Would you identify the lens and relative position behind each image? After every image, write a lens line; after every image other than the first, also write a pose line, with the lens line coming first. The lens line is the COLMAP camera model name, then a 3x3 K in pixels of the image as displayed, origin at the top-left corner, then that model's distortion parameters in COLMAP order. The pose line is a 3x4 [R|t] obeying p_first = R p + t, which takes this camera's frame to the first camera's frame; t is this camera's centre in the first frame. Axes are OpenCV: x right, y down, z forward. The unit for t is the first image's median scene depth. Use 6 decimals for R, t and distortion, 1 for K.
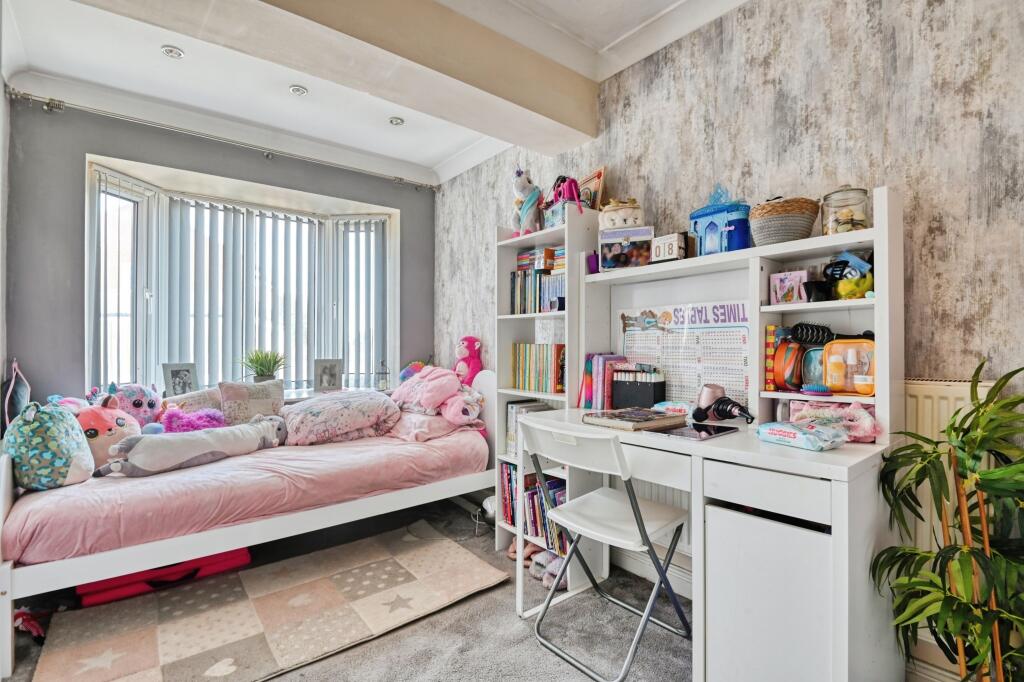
lens RADIAL K [[474.2, 0, 506.3], [0, 474.2, 344.2], [0, 0, 1]] dist [-0.025263, -0.002720]
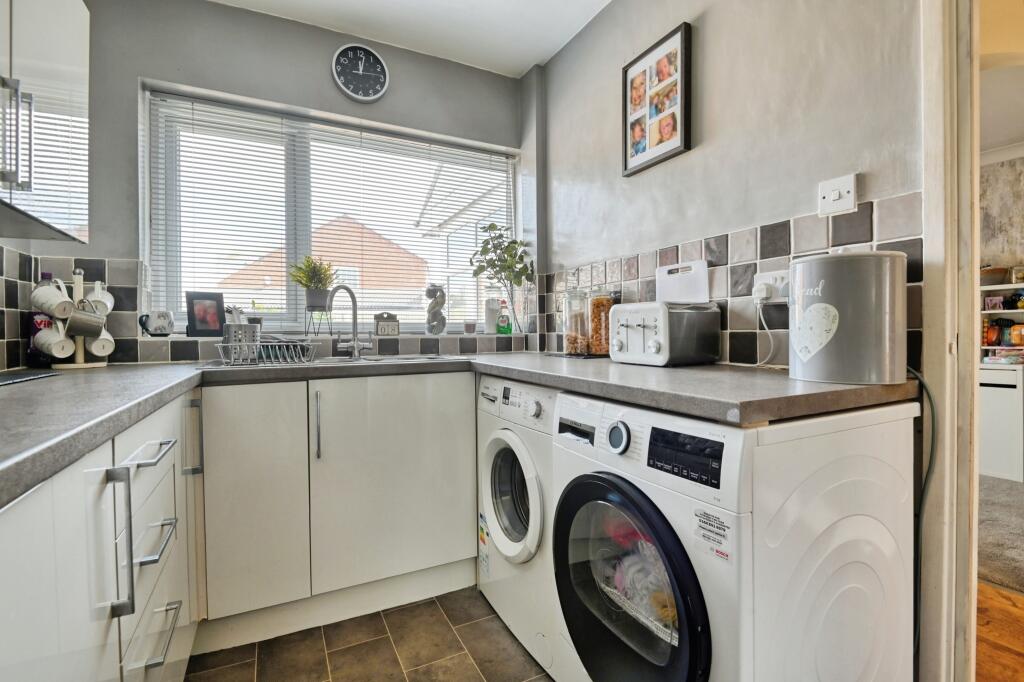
lens RADIAL K [[474.2, 0, 515.8], [0, 474.2, 336.2], [0, 0, 1]] dist [-0.025263, -0.002720]
pose [[0.980062, -0.006476, -0.198586, -1.341302], [0.006352, 0.999979, -0.001264, 0.036100], [0.198590, -0.000023, 0.980083, -1.807773]]
